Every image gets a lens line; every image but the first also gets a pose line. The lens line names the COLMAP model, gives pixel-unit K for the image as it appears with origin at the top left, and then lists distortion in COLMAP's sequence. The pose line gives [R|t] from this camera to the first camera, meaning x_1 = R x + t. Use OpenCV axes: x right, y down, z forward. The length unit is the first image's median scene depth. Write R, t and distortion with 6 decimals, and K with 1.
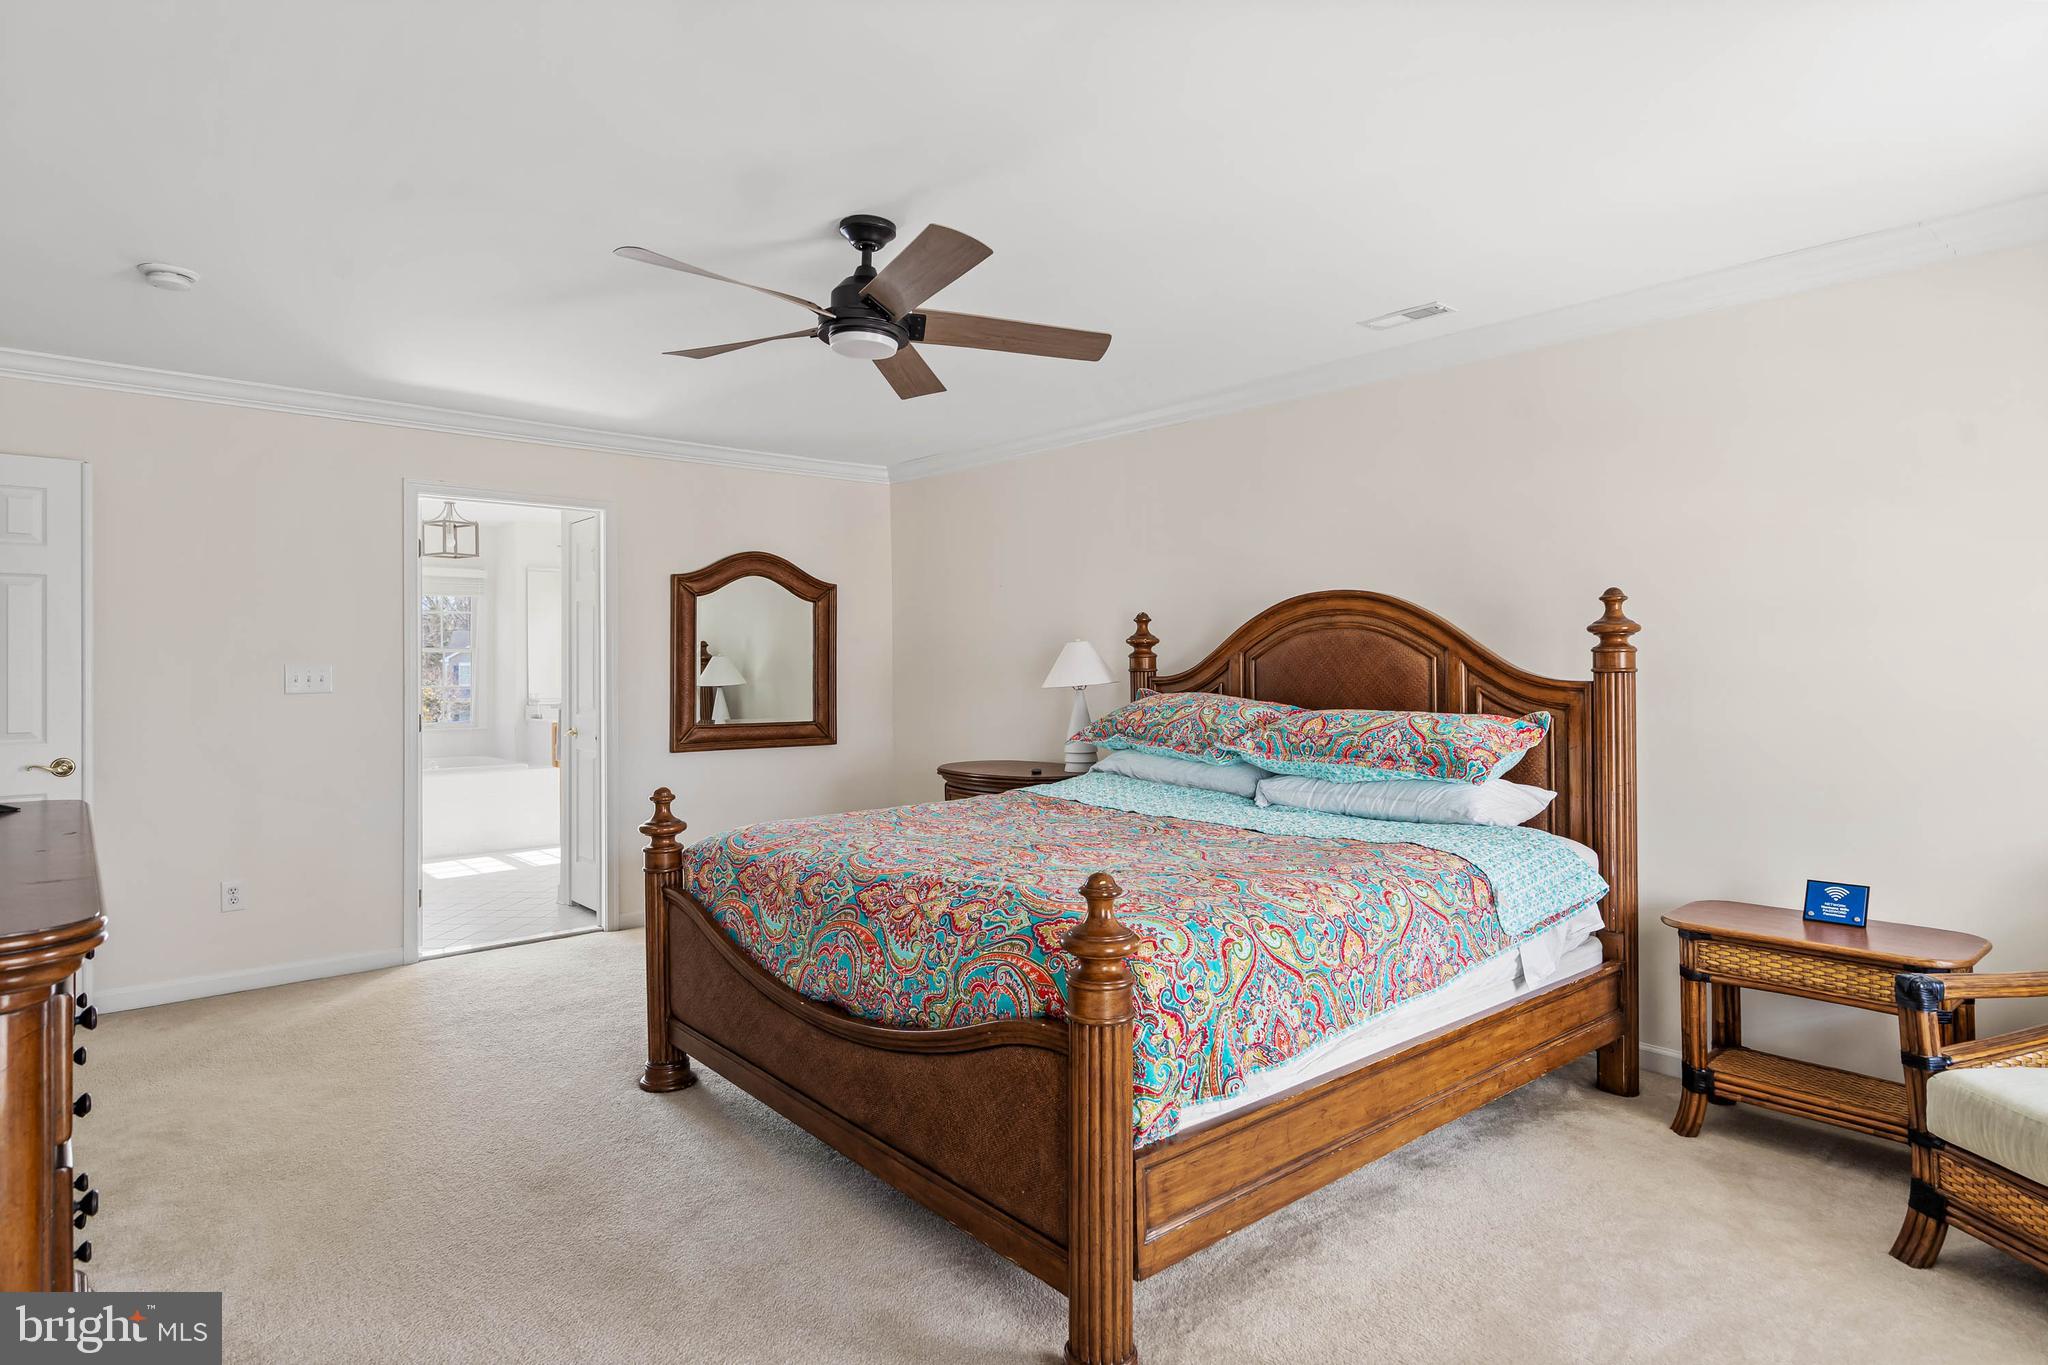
lens RADIAL K [[1119.8, 0, 1024.8], [0, 1119.8, 661.0], [0, 0, 1]] dist [-0.000965, -0.000315]
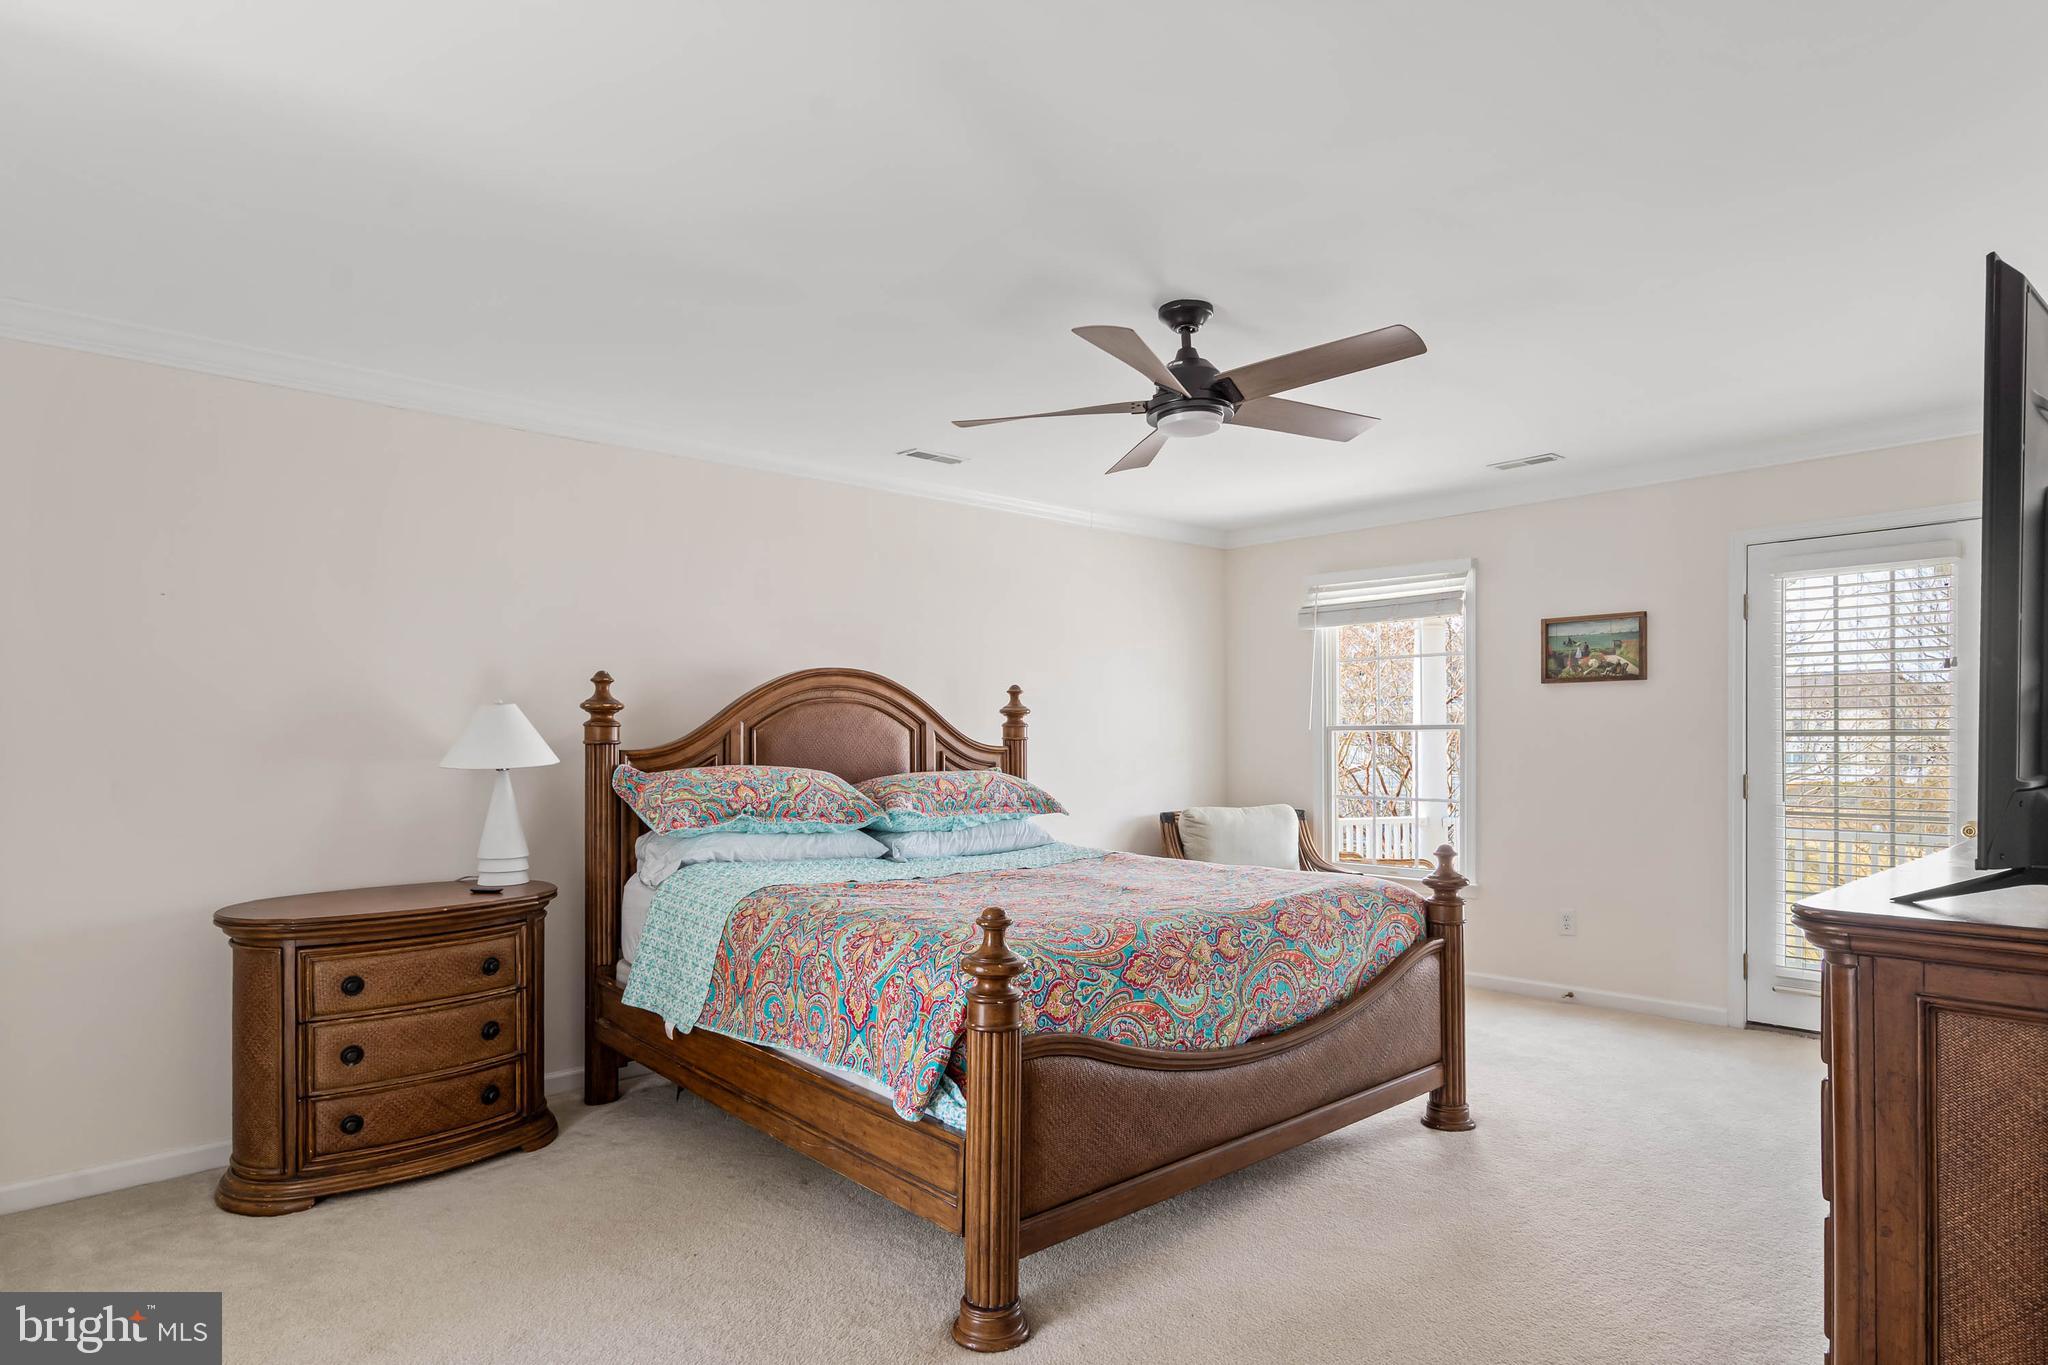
lens RADIAL K [[1163.2, 0, 1036.9], [0, 1163.2, 750.3], [0, 0, 1]] dist [-0.003069, 0.000060]
pose [[-0.038274, -0.005432, 0.999253, -0.990612], [0.004103, 0.999976, 0.005593, 0.013978], [-0.999259, 0.004314, -0.038251, 0.960539]]
